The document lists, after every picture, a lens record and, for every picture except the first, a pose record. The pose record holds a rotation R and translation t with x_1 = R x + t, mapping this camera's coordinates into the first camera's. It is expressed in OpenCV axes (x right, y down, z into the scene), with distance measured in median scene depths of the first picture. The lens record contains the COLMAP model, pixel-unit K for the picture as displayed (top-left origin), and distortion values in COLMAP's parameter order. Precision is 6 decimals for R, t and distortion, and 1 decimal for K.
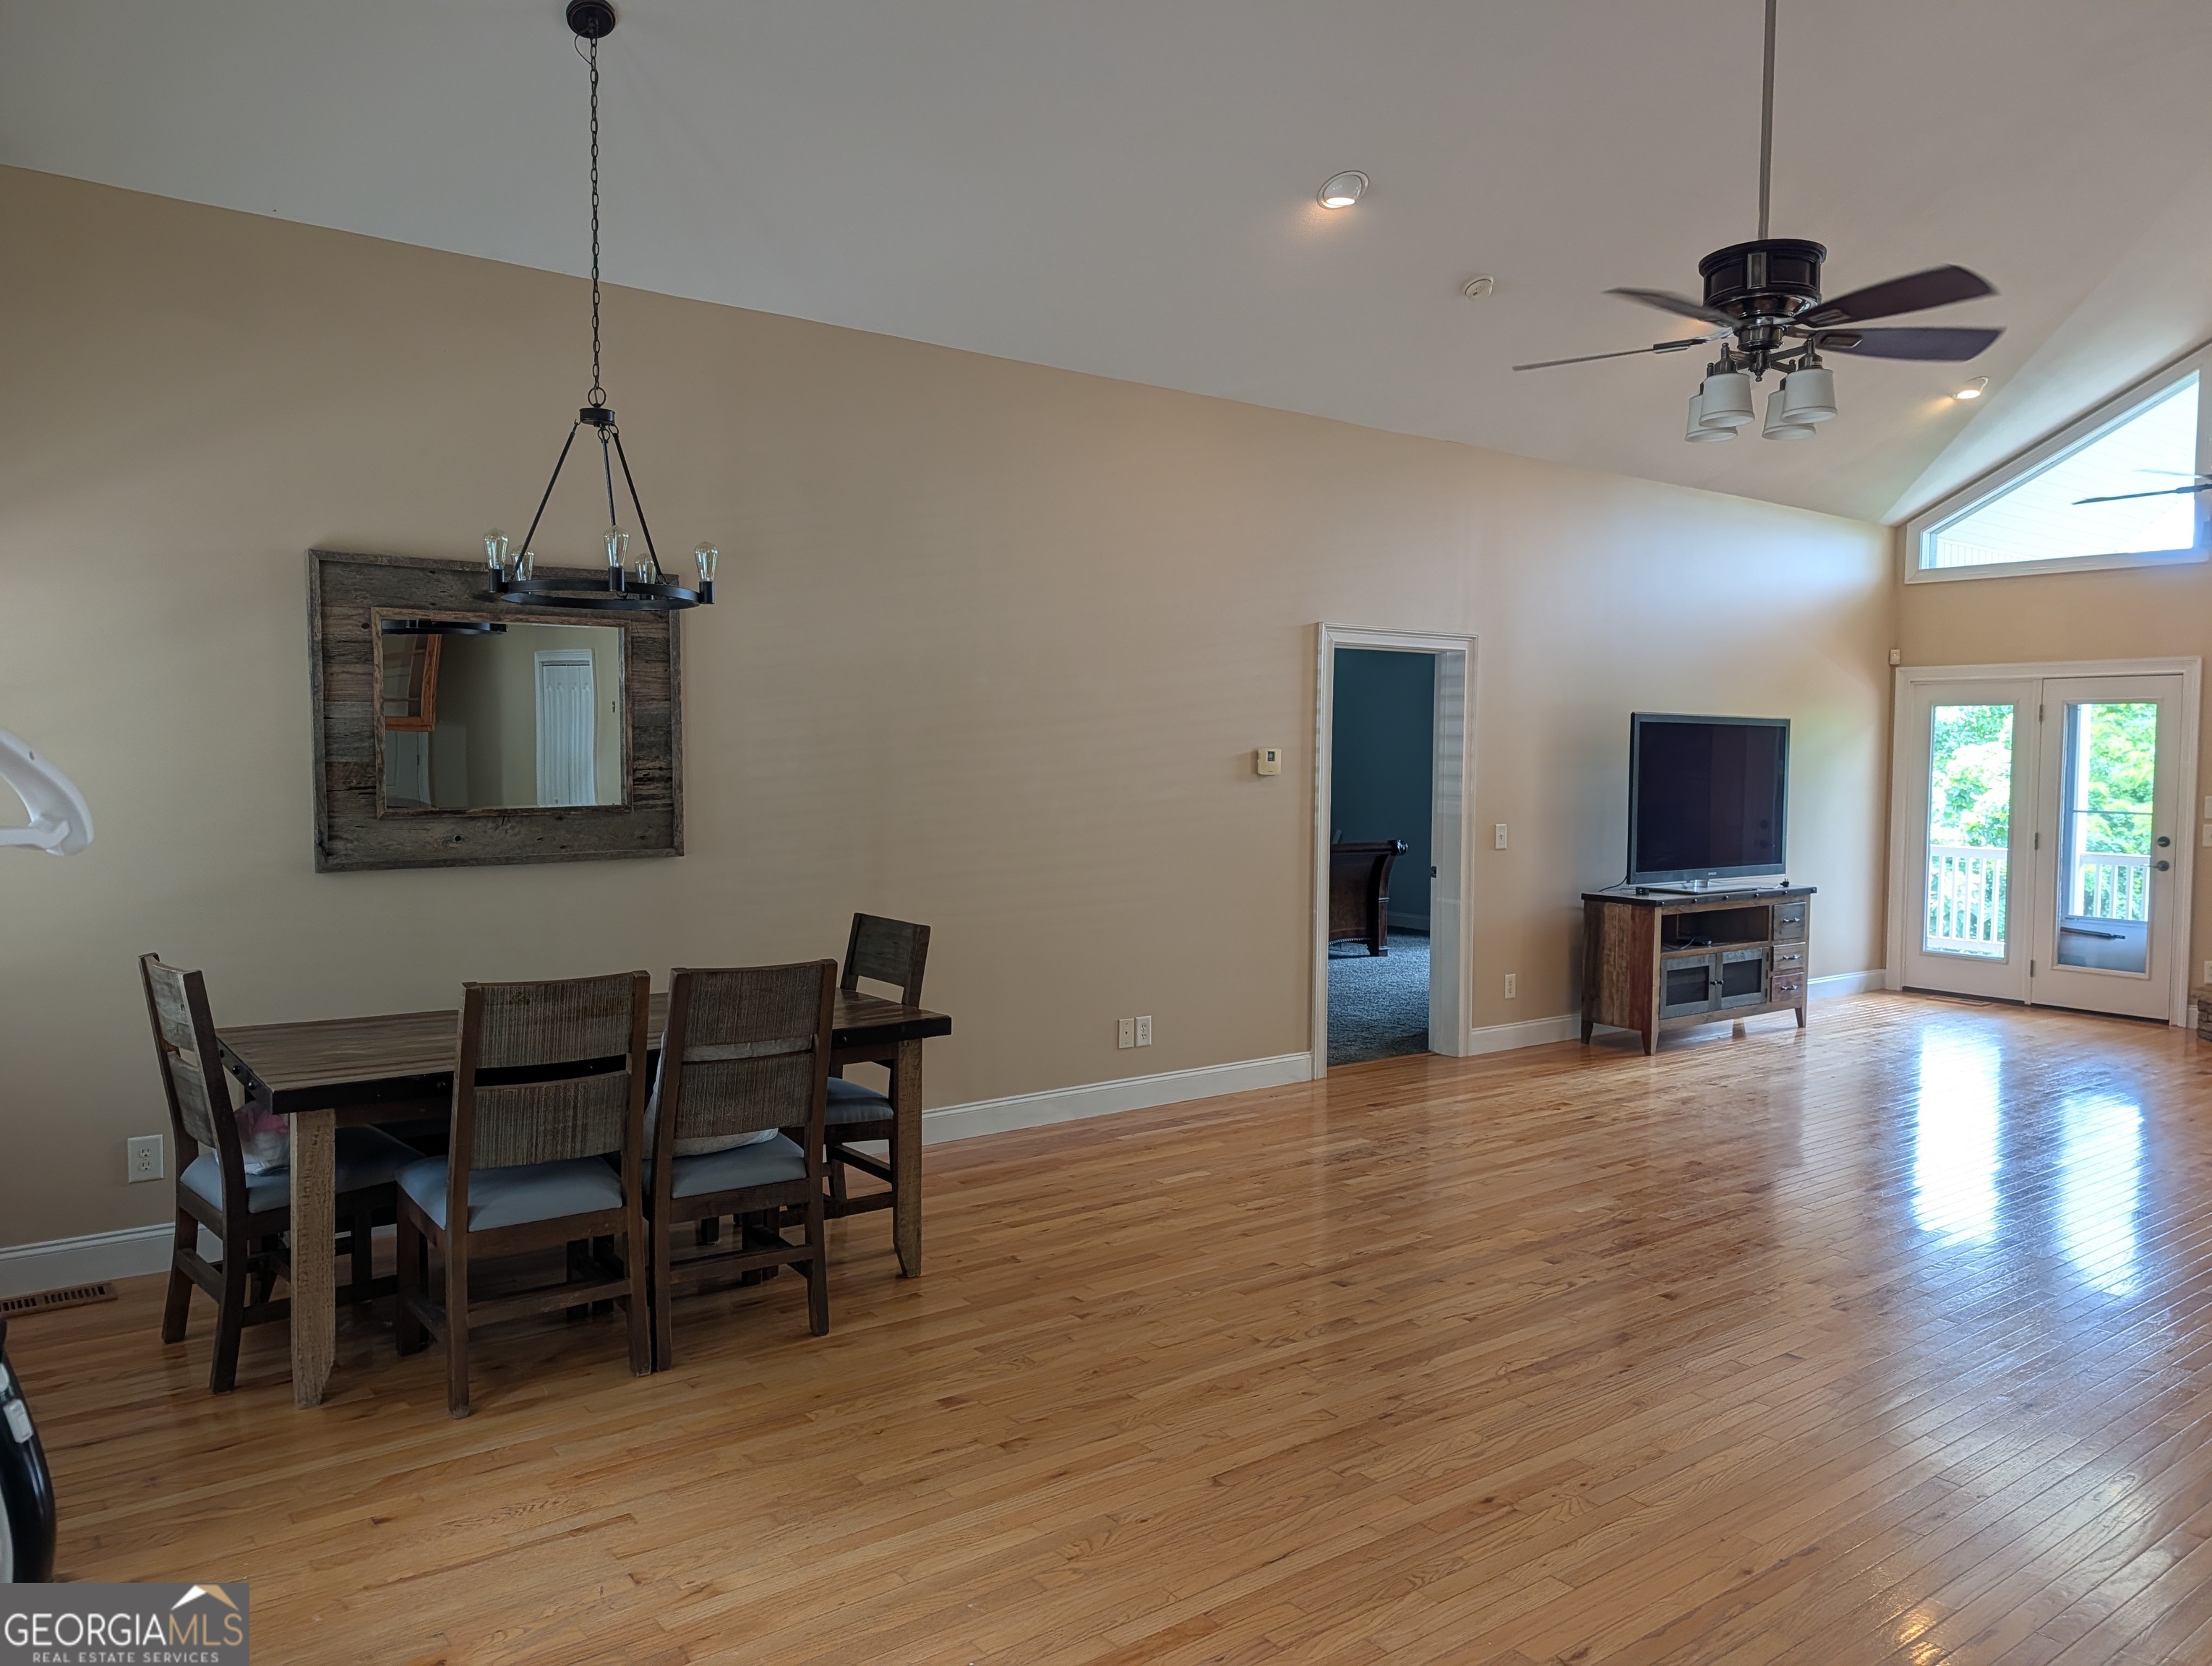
lens RADIAL K [[1577.1, 0, 1106.0], [0, 1577.1, 833.0], [0, 0, 1]] dist [0.046869, -0.001478]
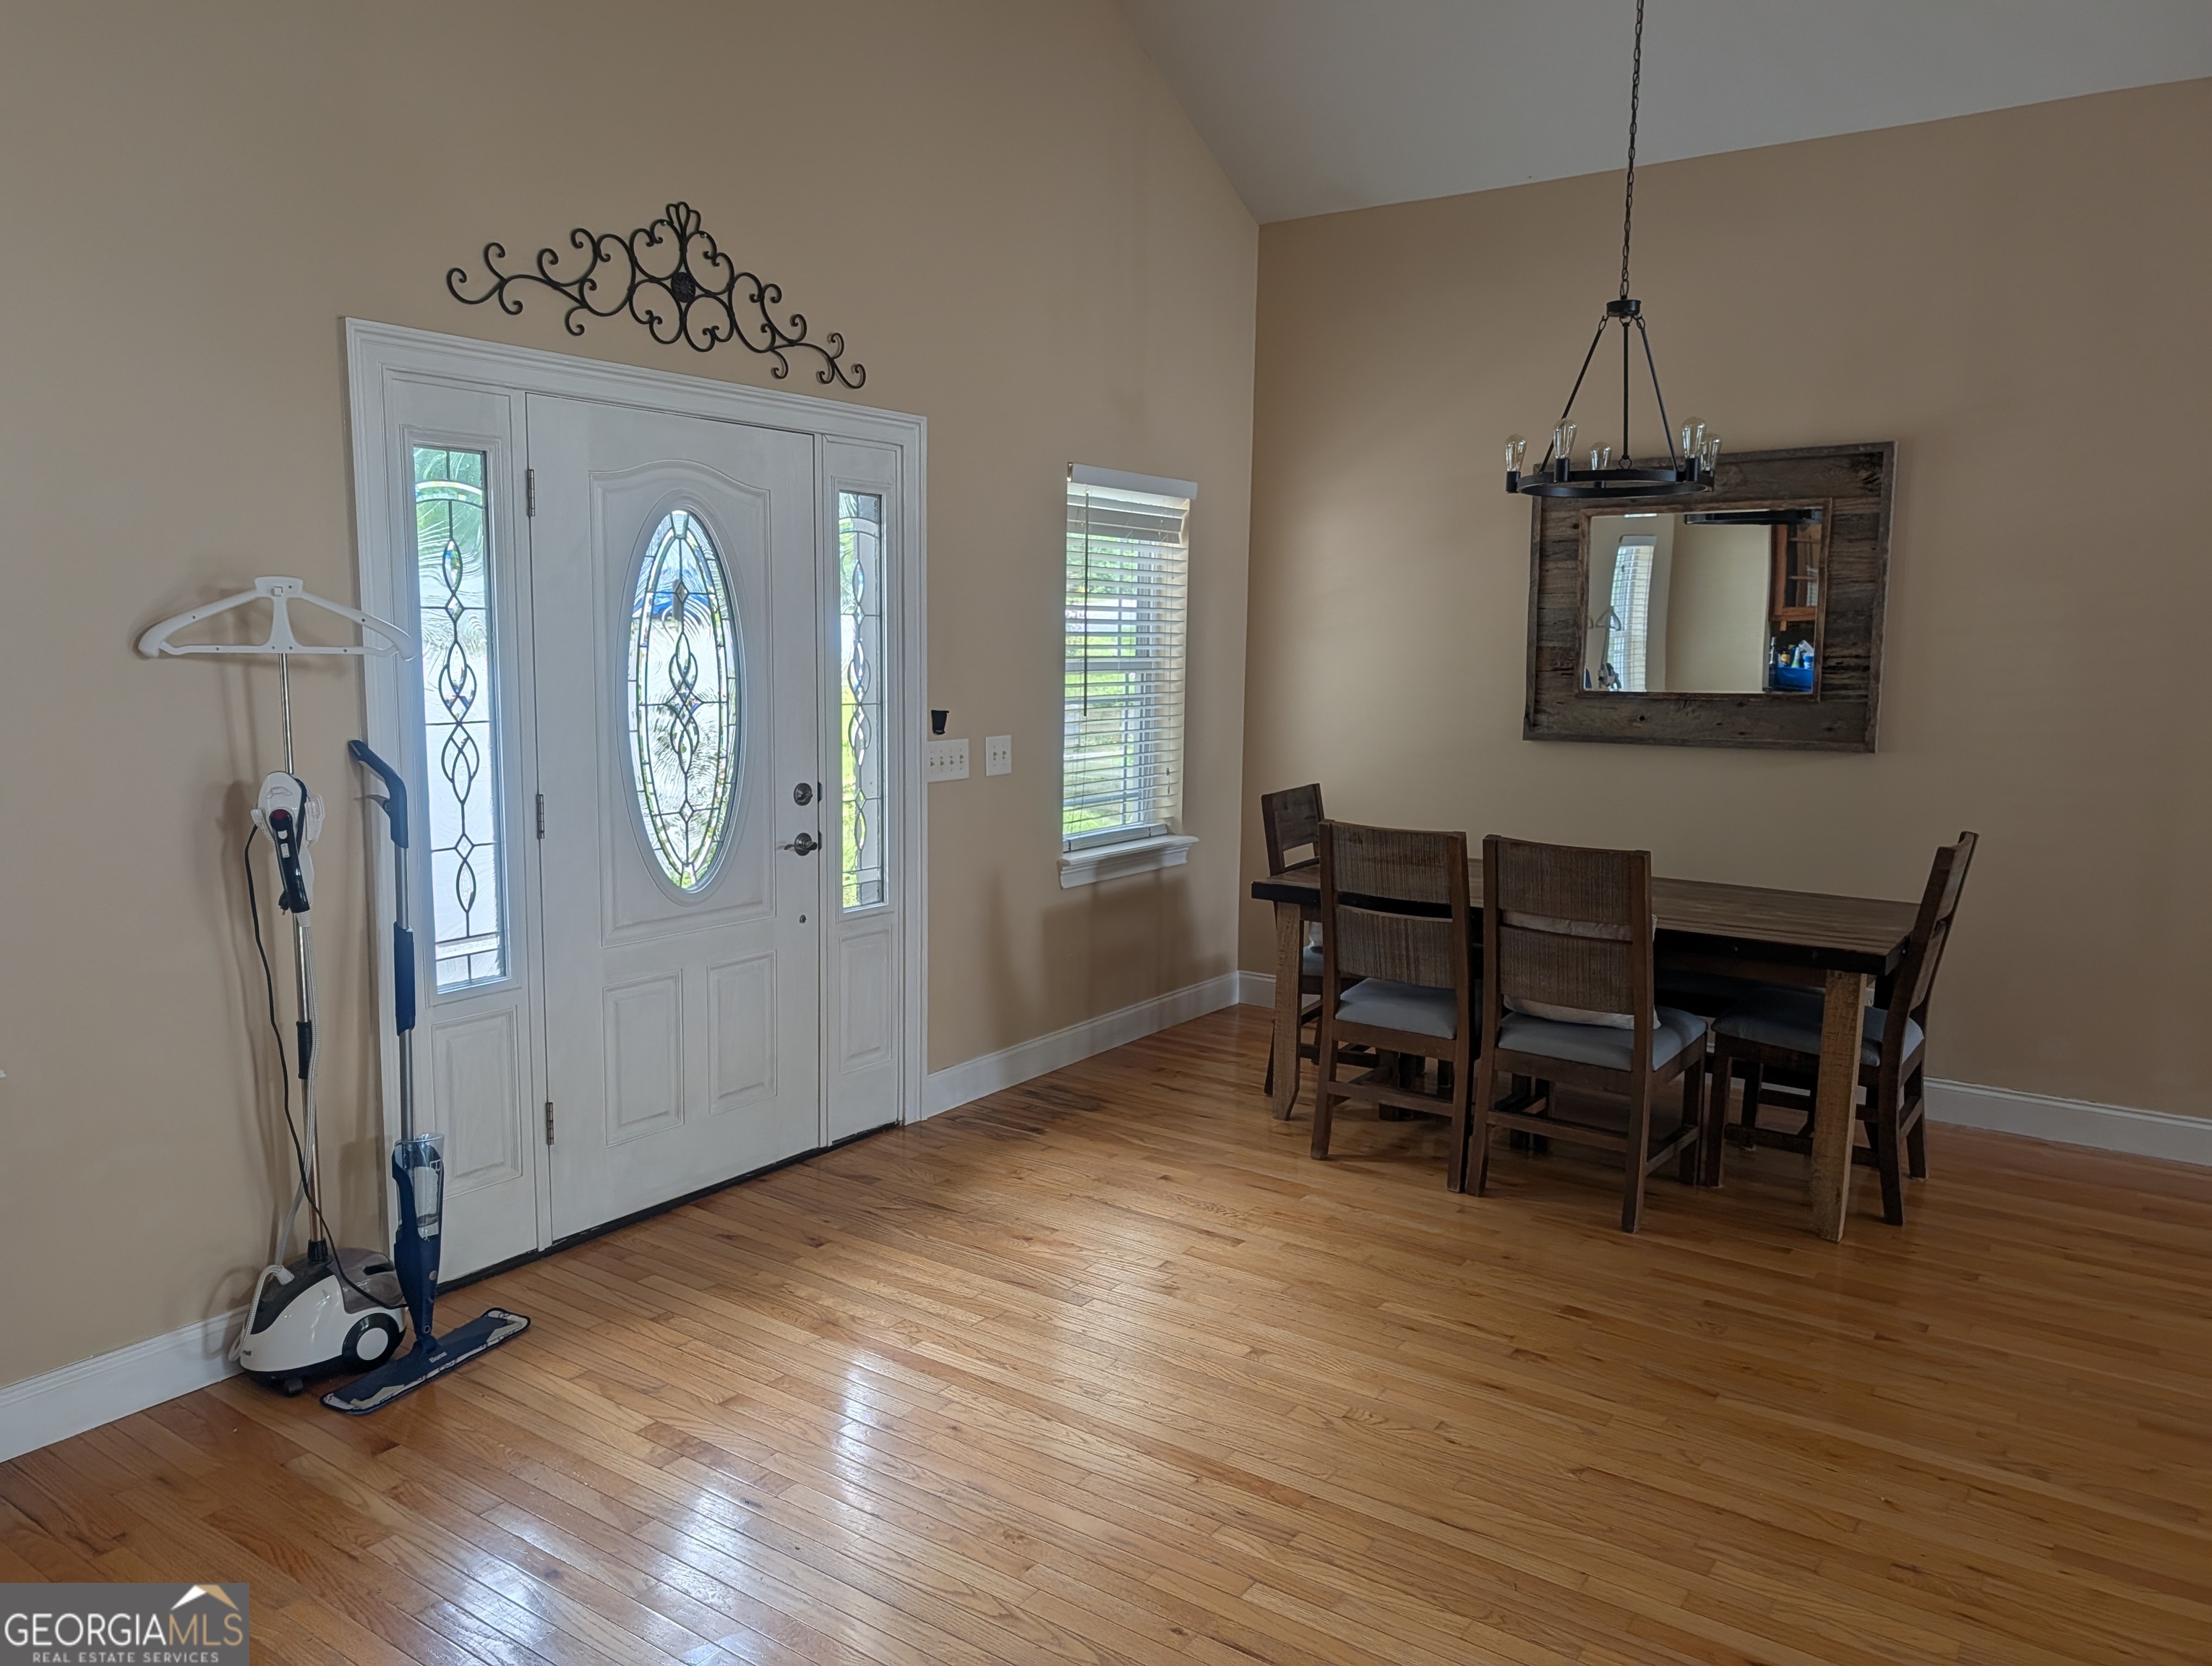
lens RADIAL K [[1577.1, 0, 1106.0], [0, 1577.1, 833.0], [0, 0, 1]] dist [0.046869, -0.001478]
pose [[0.332143, 0.117337, -0.935902, 0.520821], [-0.059670, 0.992859, 0.103301, -0.009403], [0.941340, 0.021535, 0.336772, 0.310242]]
